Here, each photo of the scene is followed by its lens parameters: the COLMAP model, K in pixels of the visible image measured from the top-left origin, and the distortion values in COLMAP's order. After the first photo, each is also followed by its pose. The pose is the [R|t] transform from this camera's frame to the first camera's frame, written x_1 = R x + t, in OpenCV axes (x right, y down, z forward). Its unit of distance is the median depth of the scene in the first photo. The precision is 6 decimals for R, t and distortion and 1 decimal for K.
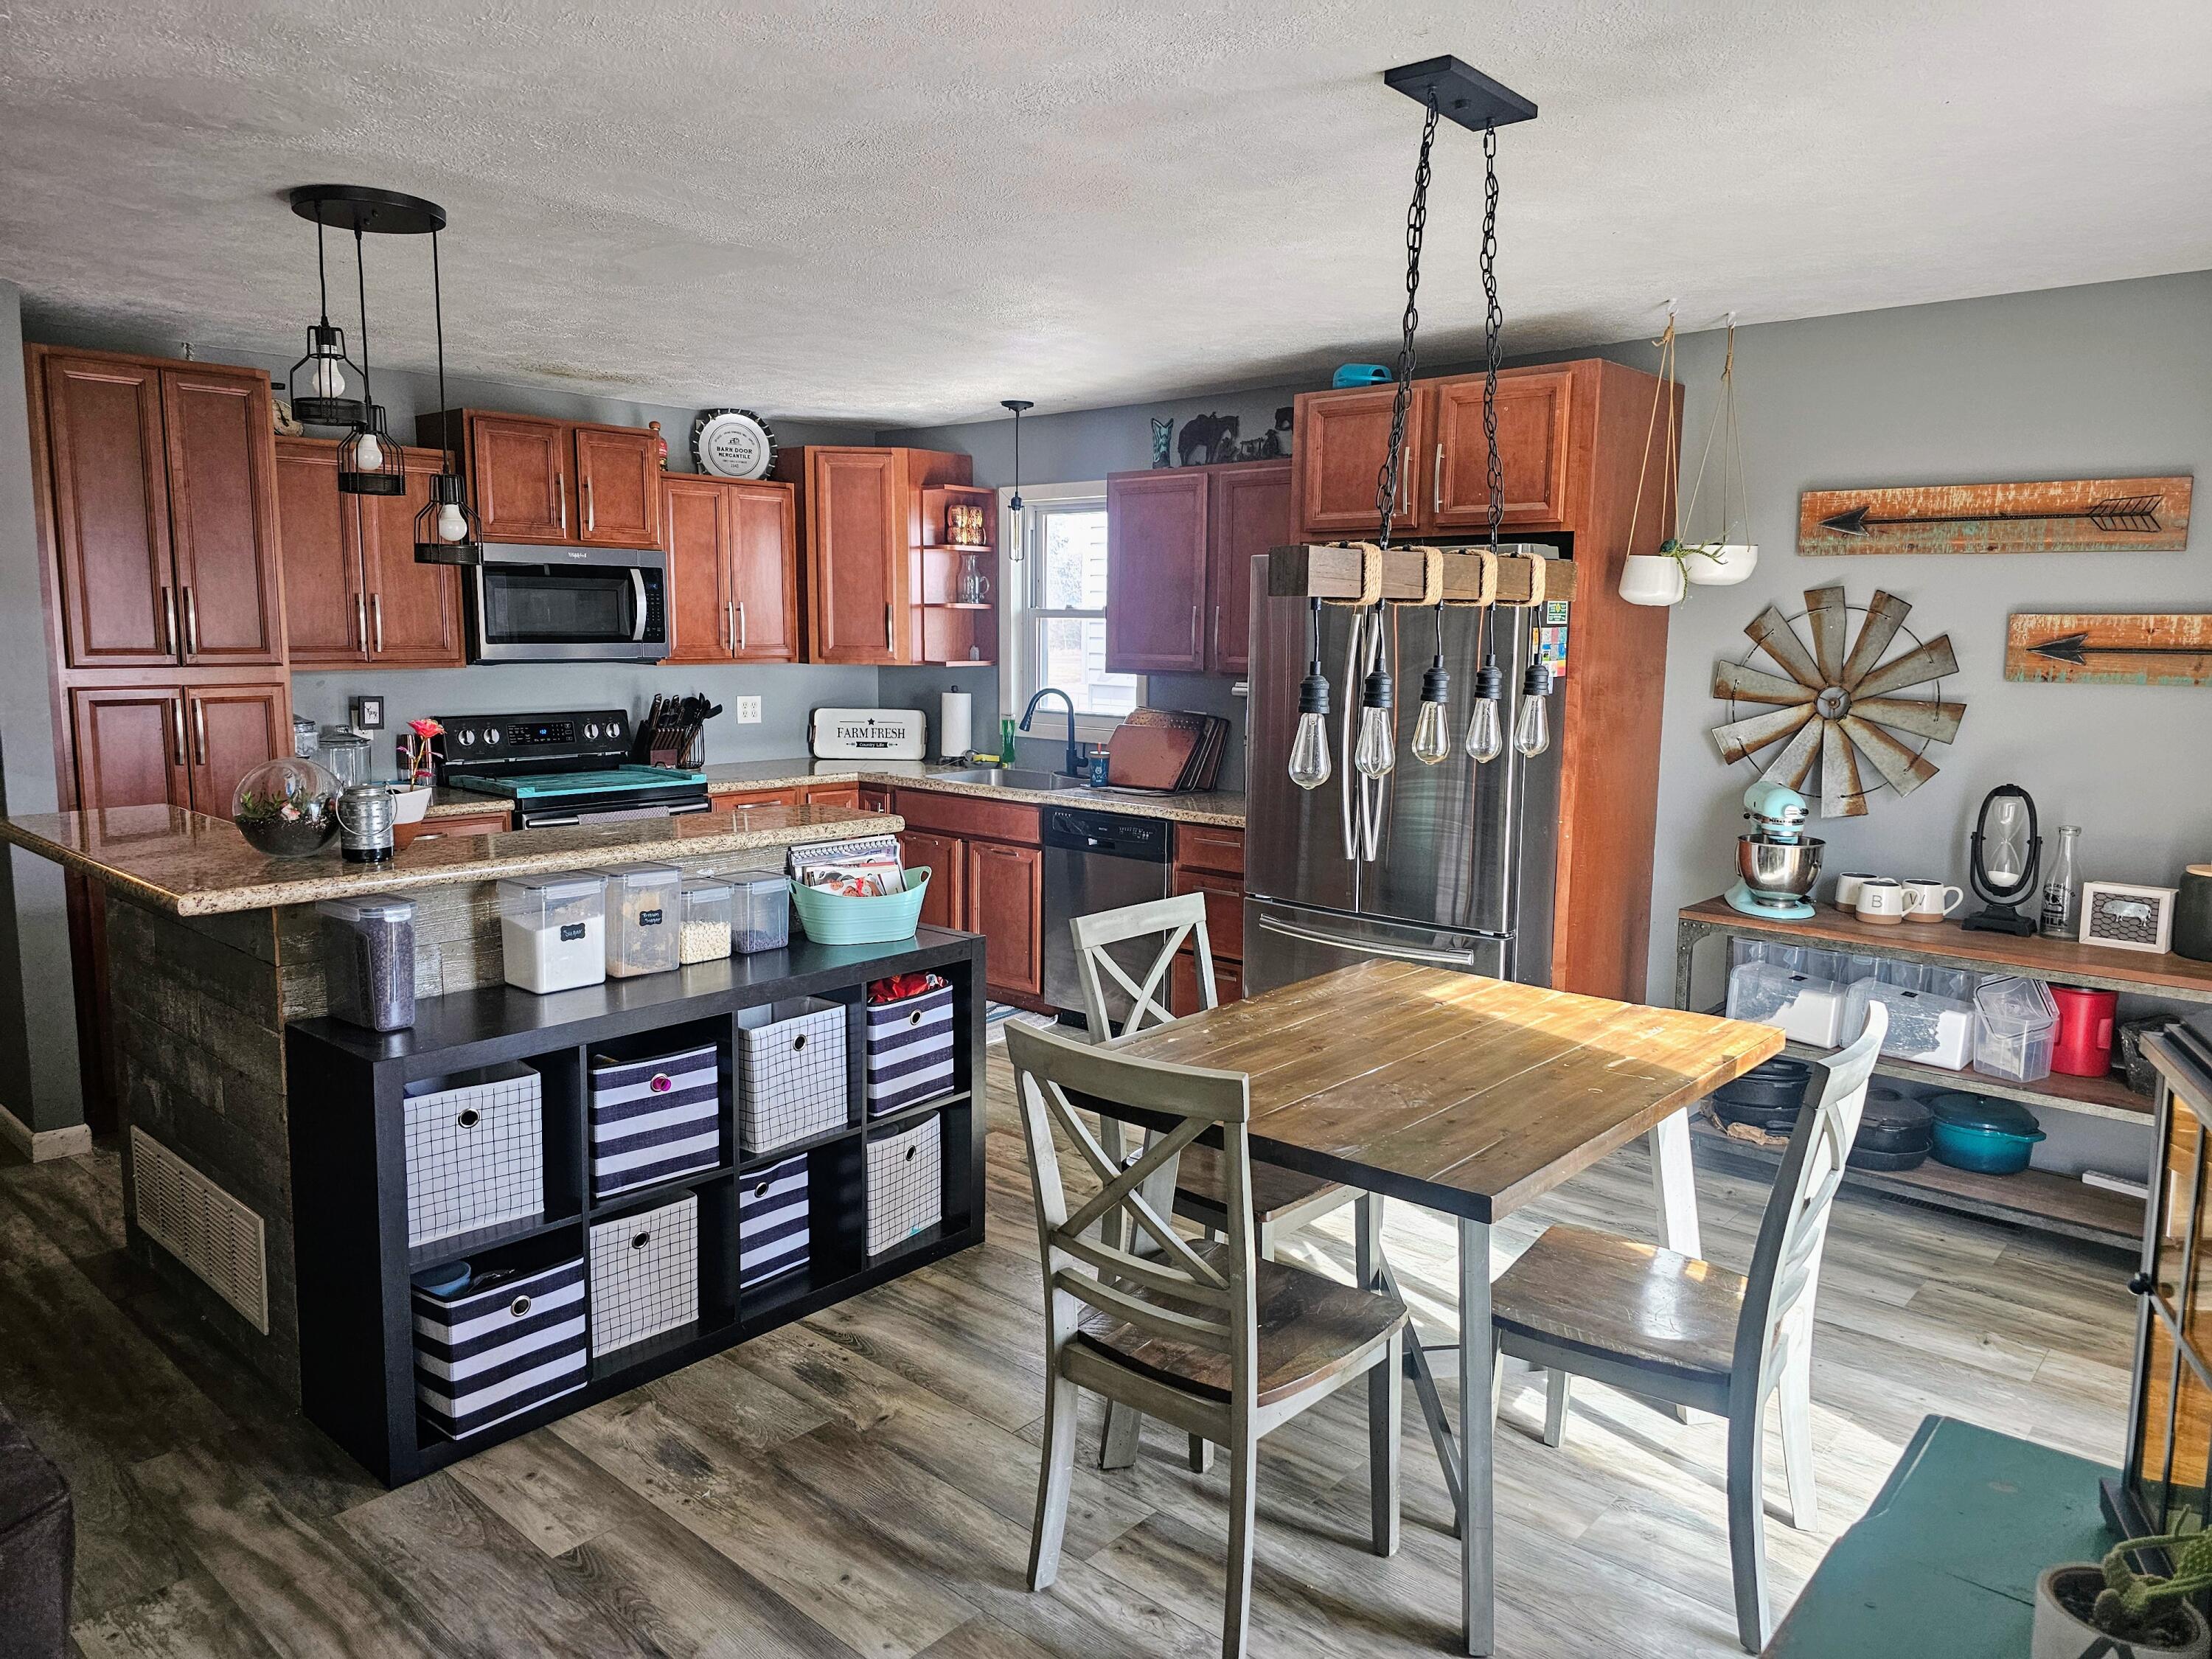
lens RADIAL K [[1479.9, 0, 1100.9], [0, 1479.9, 813.3], [0, 0, 1]] dist [0.033475, -0.019435]
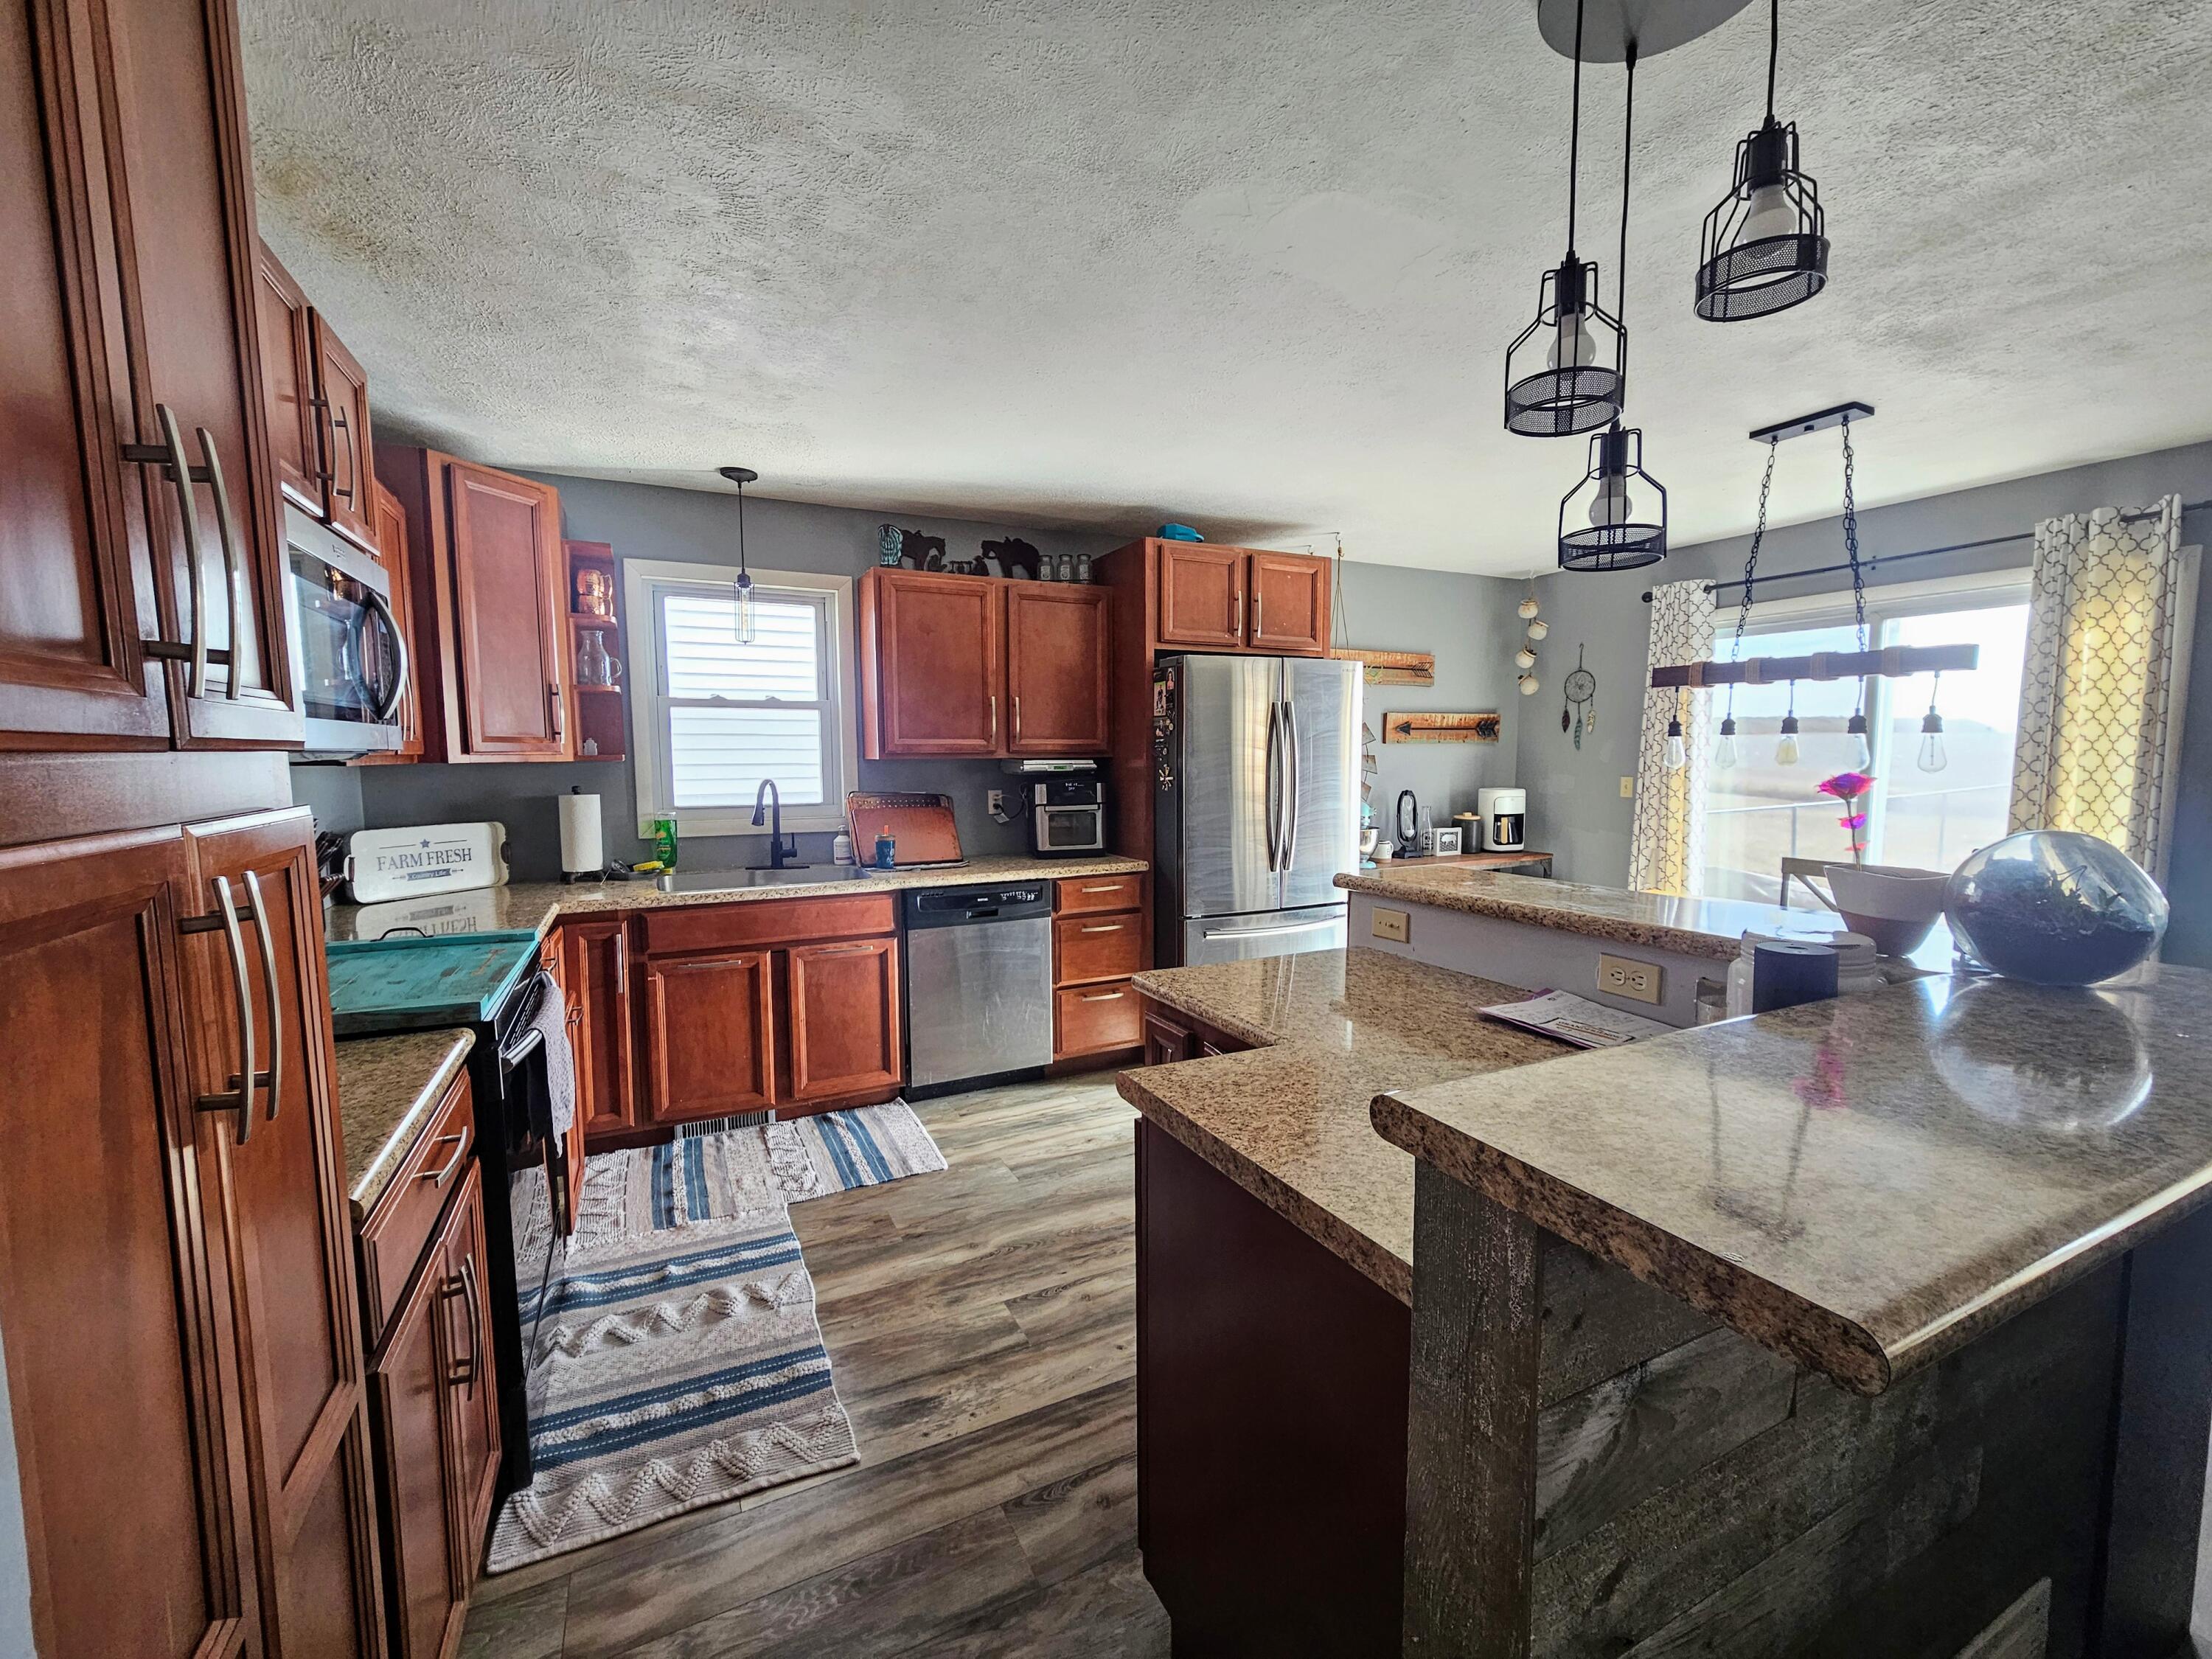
lens RADIAL K [[908.4, 0, 1097.7], [0, 908.4, 835.0], [0, 0, 1]] dist [-0.001163, -0.000205]
pose [[0.368488, -0.097027, 0.924555, -0.696479], [0.129395, 0.990211, 0.052346, -0.072235], [-0.920583, 0.100344, 0.377436, 0.810632]]
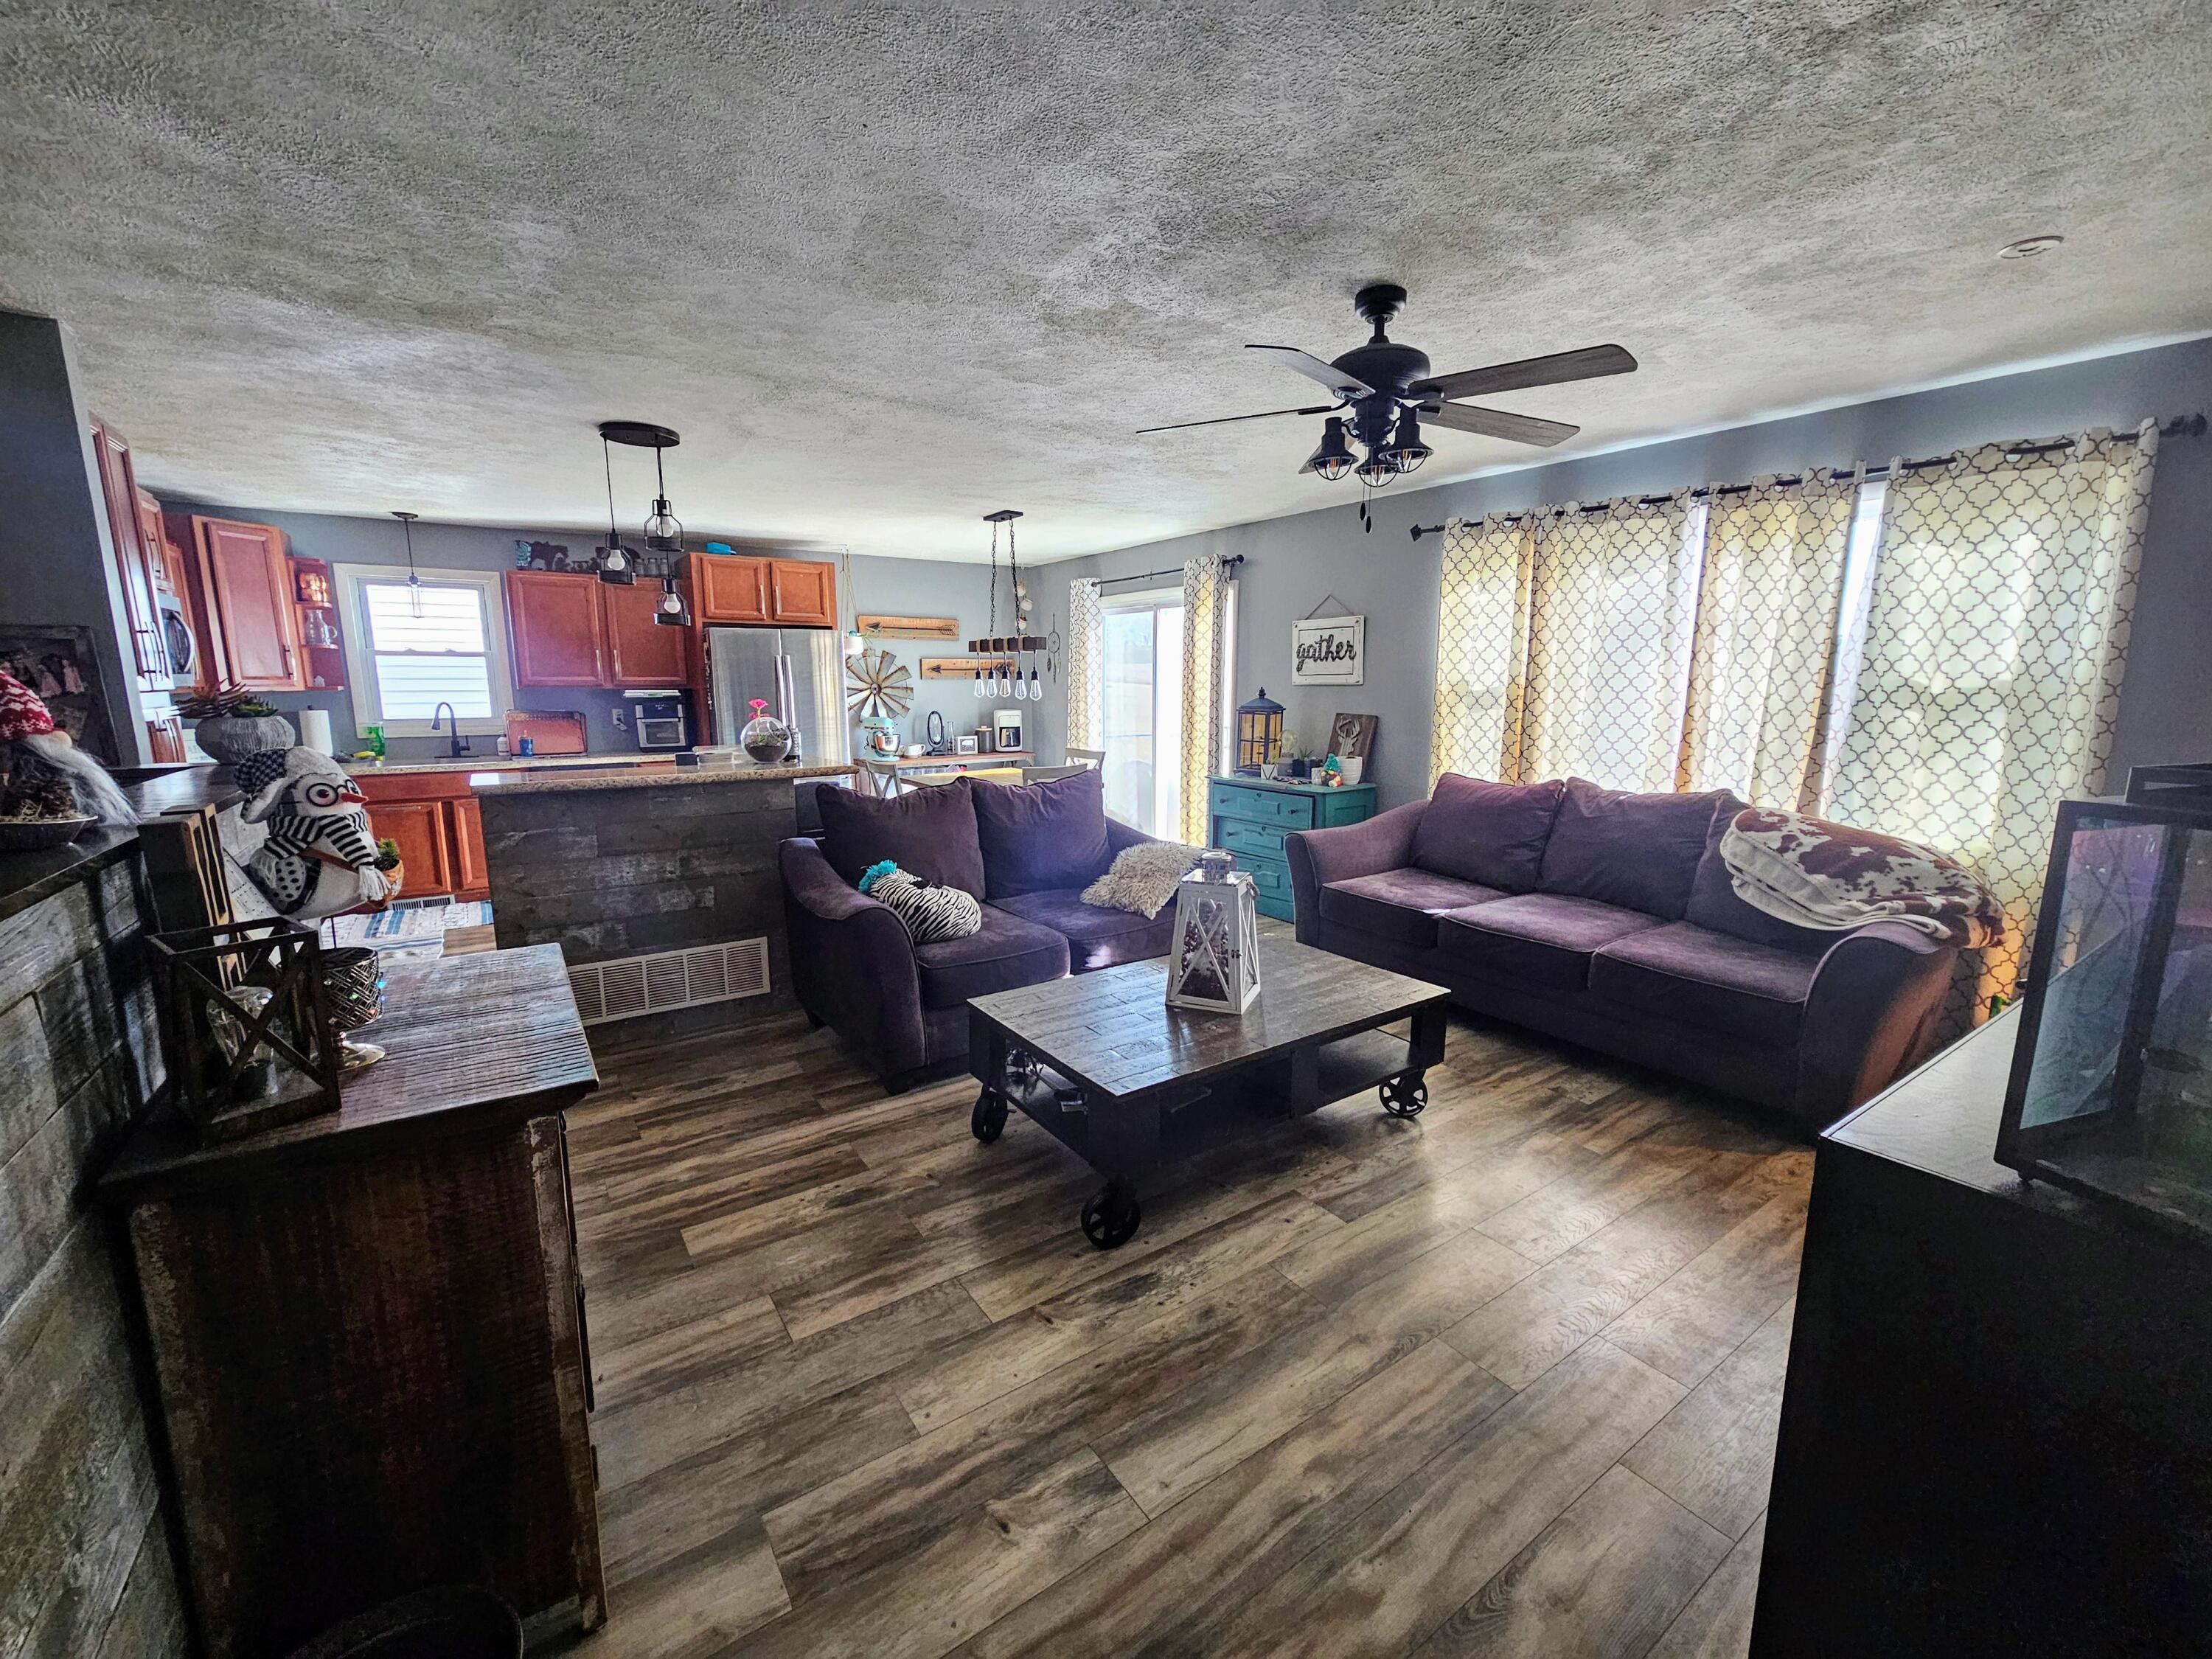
lens RADIAL K [[908.4, 0, 1101.3], [0, 908.4, 837.5], [0, 0, 1]] dist [-0.001163, -0.000205]
pose [[0.236727, -0.179044, 0.954937, -1.123710], [0.126417, 0.980194, 0.152441, -0.003172], [-0.963317, 0.084633, 0.254672, 0.136110]]
